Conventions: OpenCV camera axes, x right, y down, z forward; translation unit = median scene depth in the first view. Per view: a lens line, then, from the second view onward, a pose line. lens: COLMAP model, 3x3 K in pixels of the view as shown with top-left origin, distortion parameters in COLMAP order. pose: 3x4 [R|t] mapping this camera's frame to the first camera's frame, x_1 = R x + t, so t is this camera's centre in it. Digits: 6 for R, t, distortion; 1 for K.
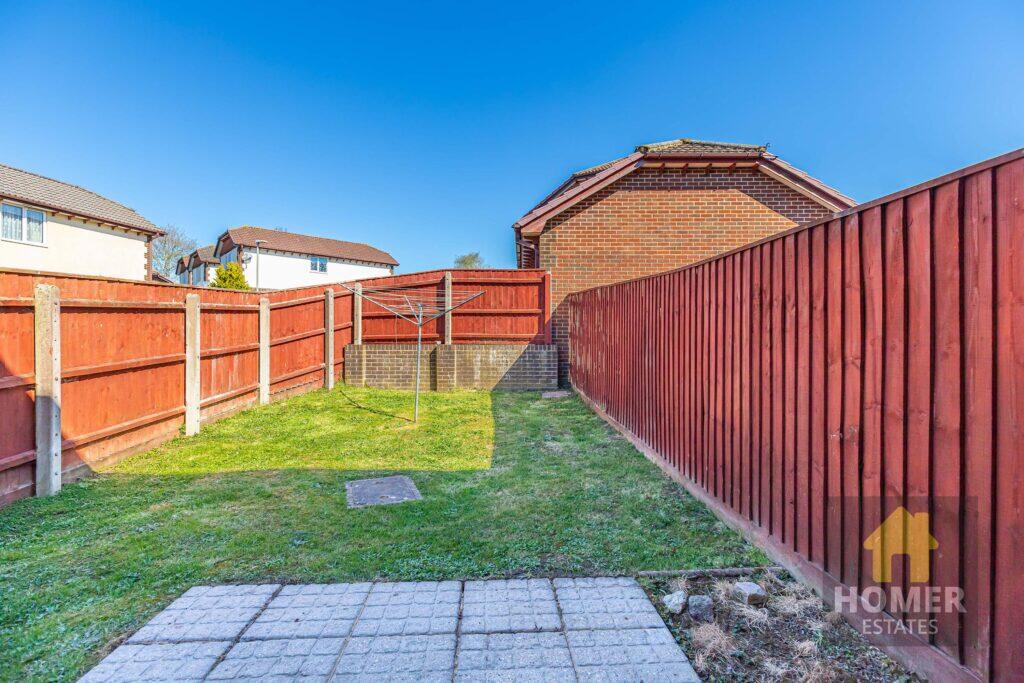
lens RADIAL K [[461.9, 0, 511.6], [0, 461.9, 338.6], [0, 0, 1]] dist [0.000308, 0.000016]
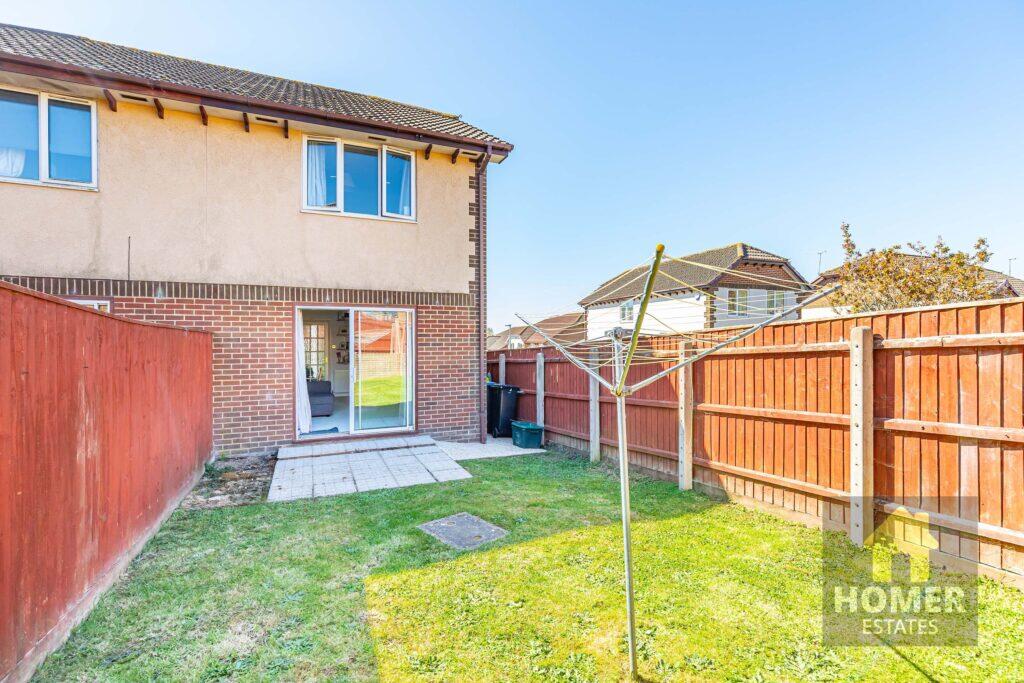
lens RADIAL K [[461.9, 0, 512.3], [0, 461.9, 341.1], [0, 0, 1]] dist [0.000308, 0.000016]
pose [[-0.933948, -0.000542, -0.357409, -0.006337], [-0.001161, 0.999998, 0.001518, -0.176931], [0.357408, 0.001832, -0.933947, 3.192074]]
